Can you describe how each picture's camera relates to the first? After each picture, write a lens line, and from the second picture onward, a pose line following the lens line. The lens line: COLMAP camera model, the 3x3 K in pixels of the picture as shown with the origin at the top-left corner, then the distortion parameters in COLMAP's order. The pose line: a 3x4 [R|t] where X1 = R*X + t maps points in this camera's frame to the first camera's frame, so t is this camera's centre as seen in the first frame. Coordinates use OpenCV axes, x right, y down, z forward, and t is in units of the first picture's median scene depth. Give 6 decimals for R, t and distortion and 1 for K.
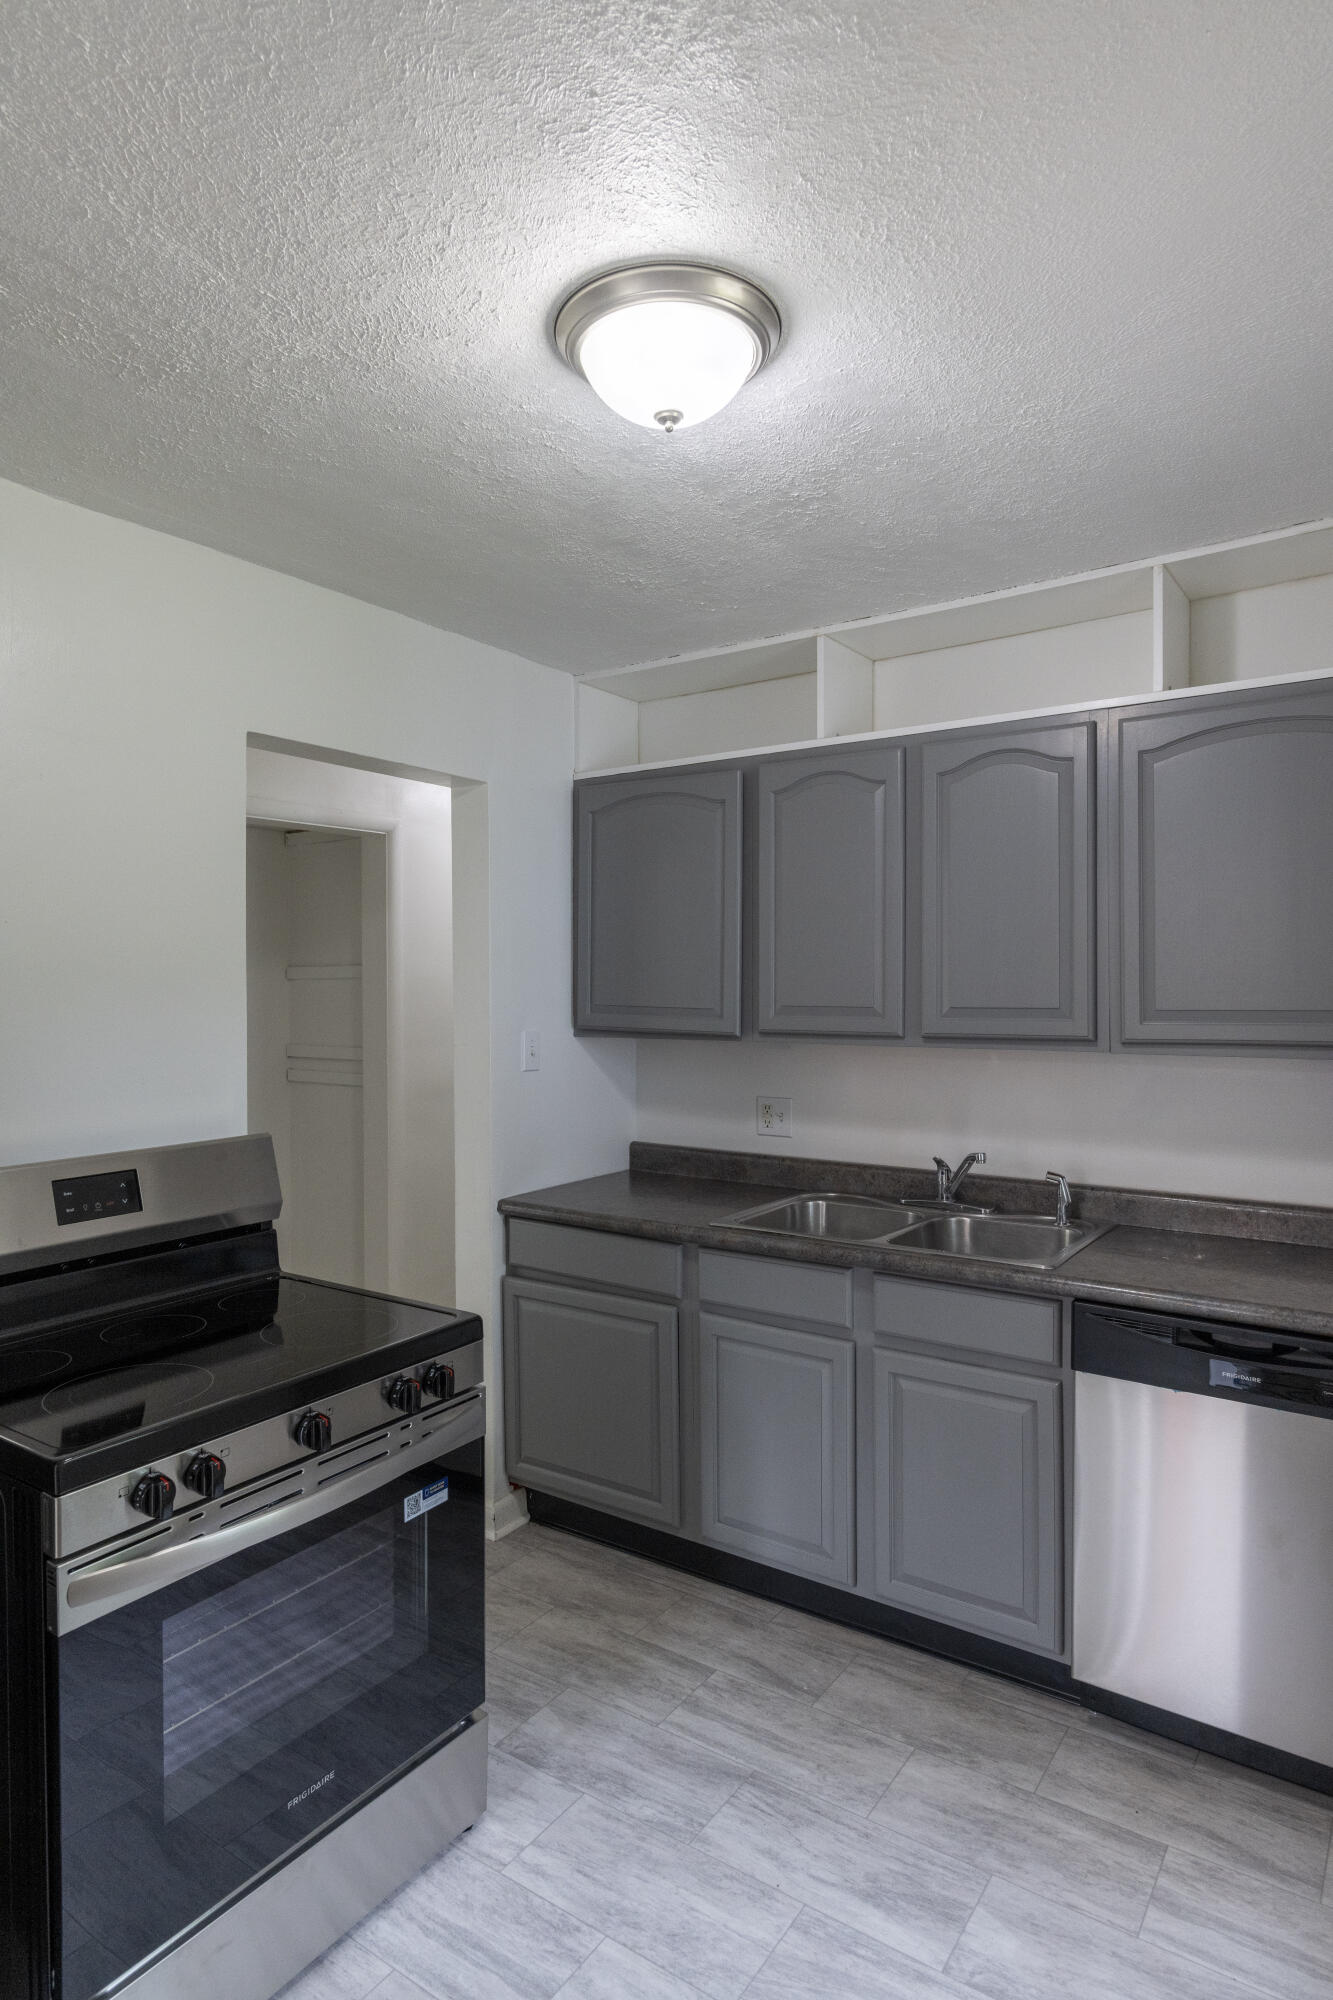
lens RADIAL K [[1135.8, 0, 663.4], [0, 1135.8, 997.3], [0, 0, 1]] dist [-0.005295, 0.001058]
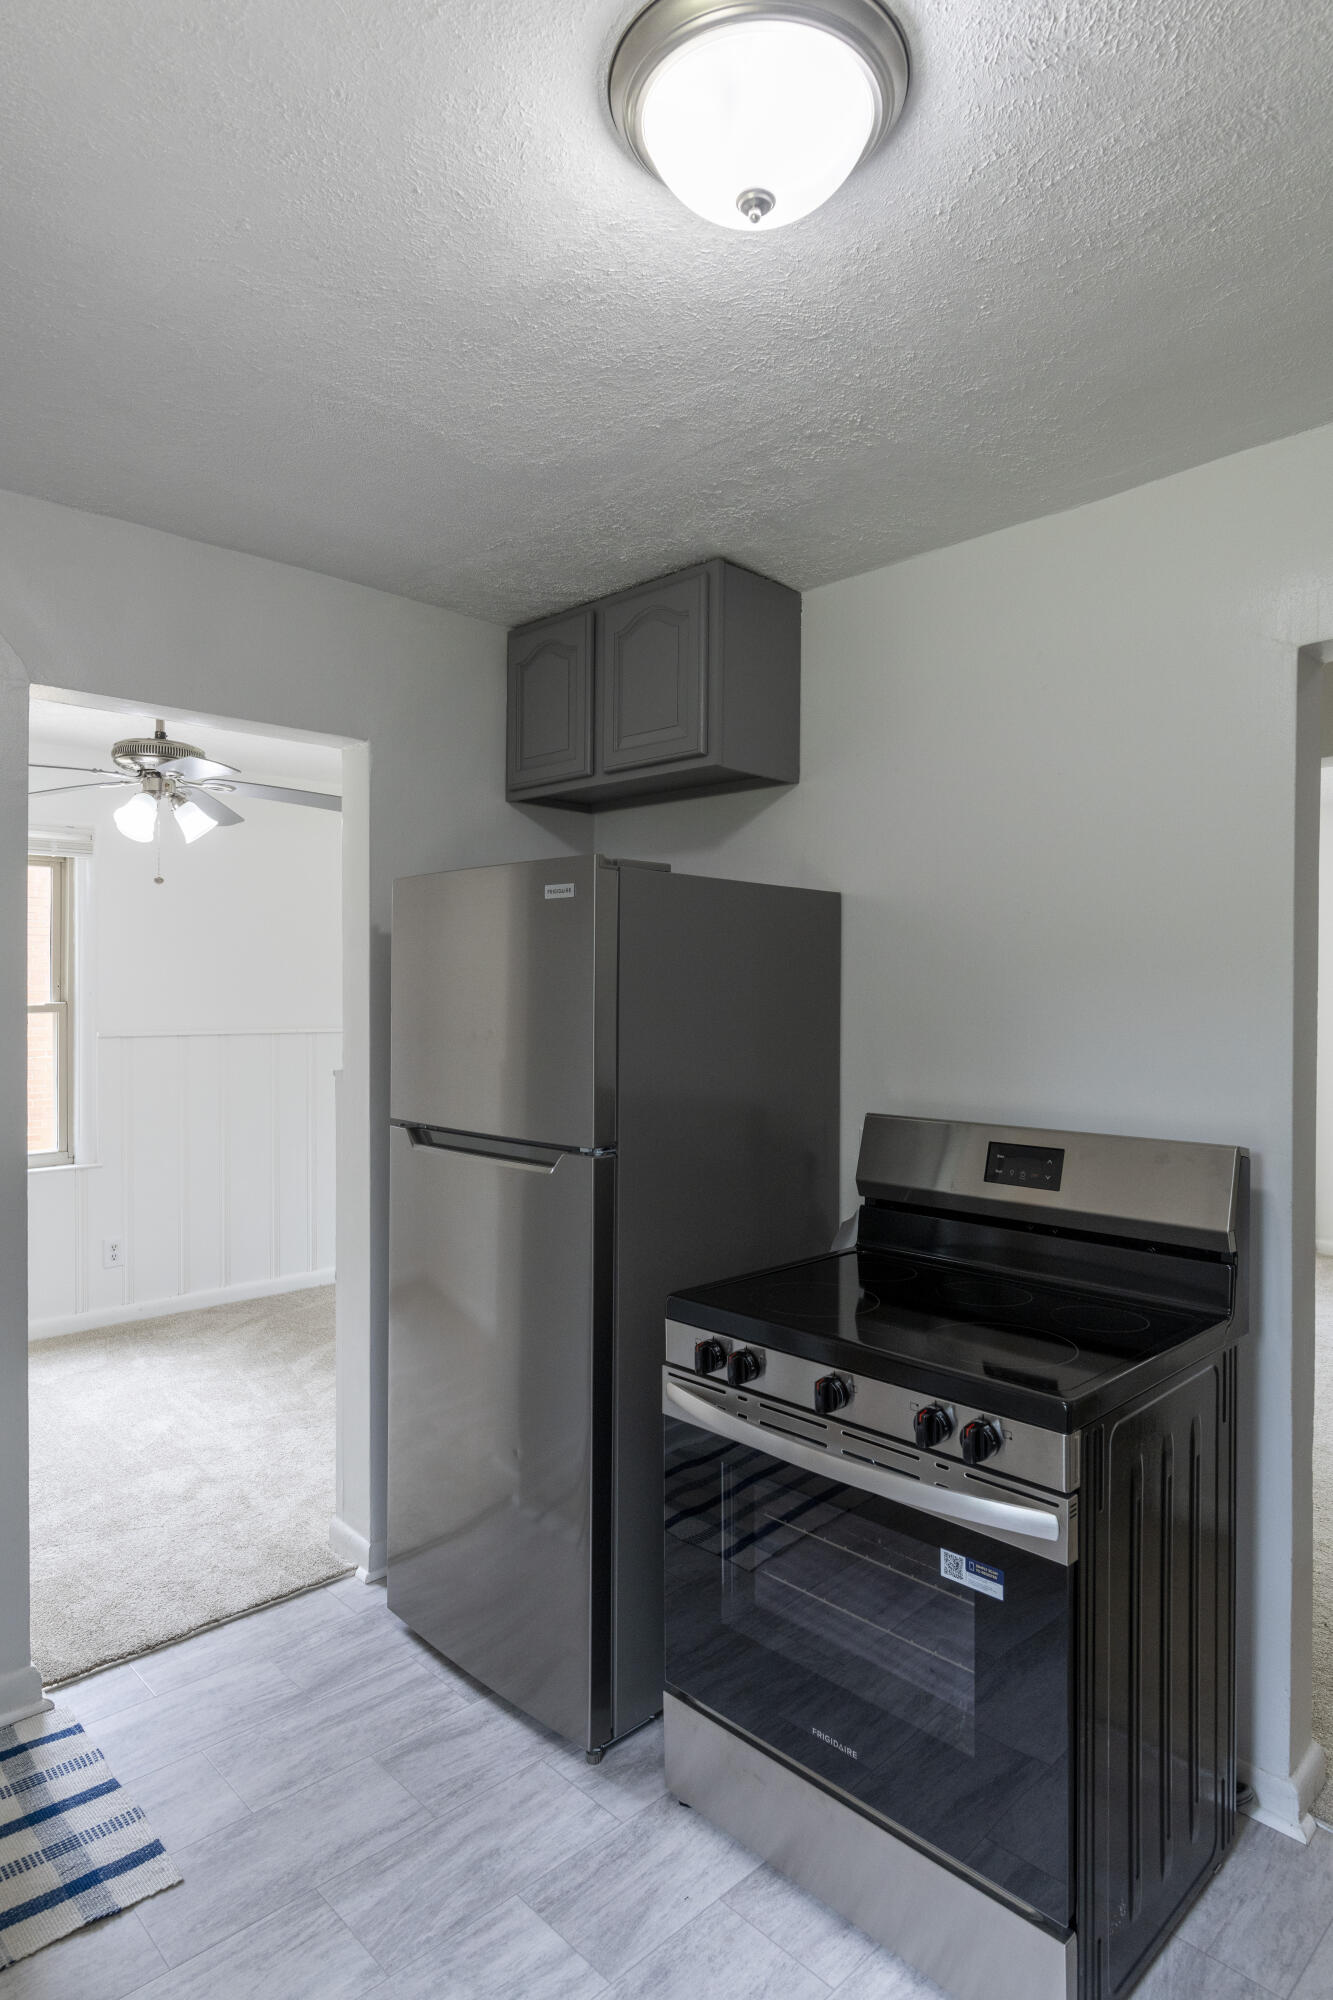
lens RADIAL K [[1137.1, 0, 666.4], [0, 1137.1, 995.8], [0, 0, 1]] dist [-0.006953, -0.000432]
pose [[-0.197034, 0.005508, -0.980381, 0.632131], [-0.010793, 0.999911, 0.007787, 0.012050], [0.980337, 0.012115, -0.196957, 0.909916]]
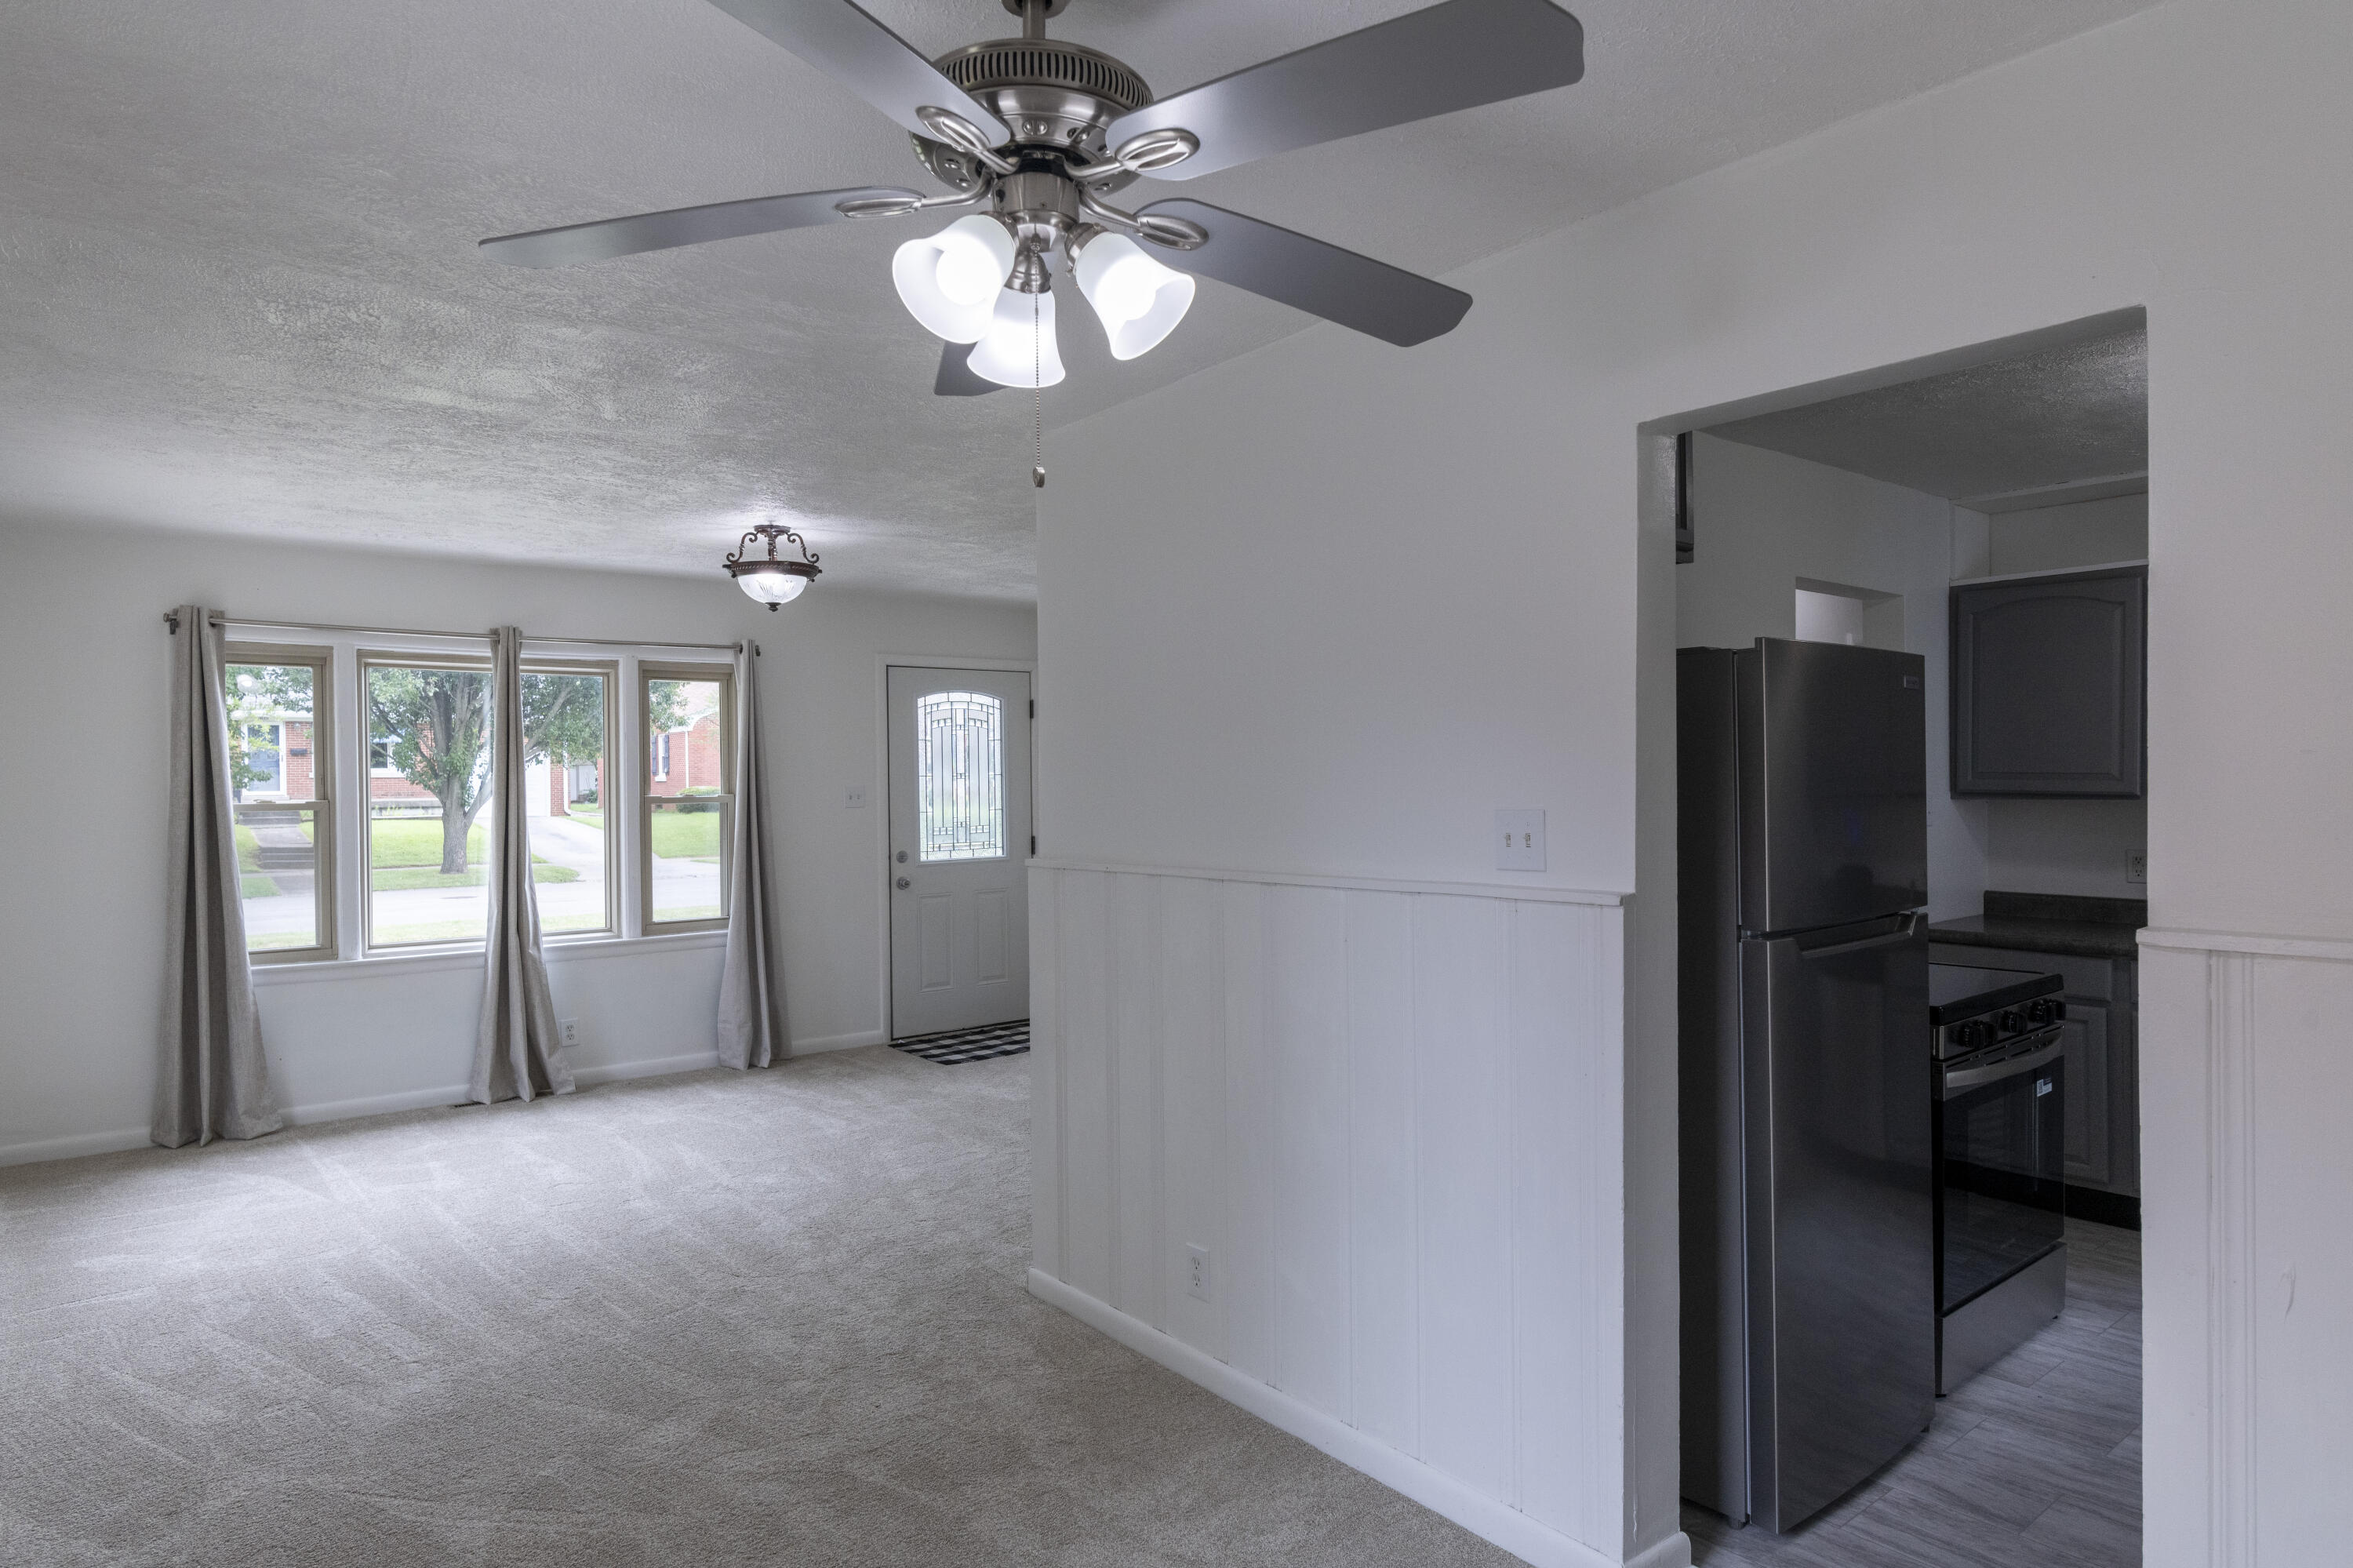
lens RADIAL K [[1337.9, 0, 1175.2], [0, 1337.9, 786.9], [0, 0, 1]] dist [-0.006953, -0.000432]
pose [[0.953427, -0.008997, -0.301490, -0.759206], [0.009239, 0.999957, -0.000622, 0.025807], [0.301483, -0.002192, 0.953469, -1.044535]]
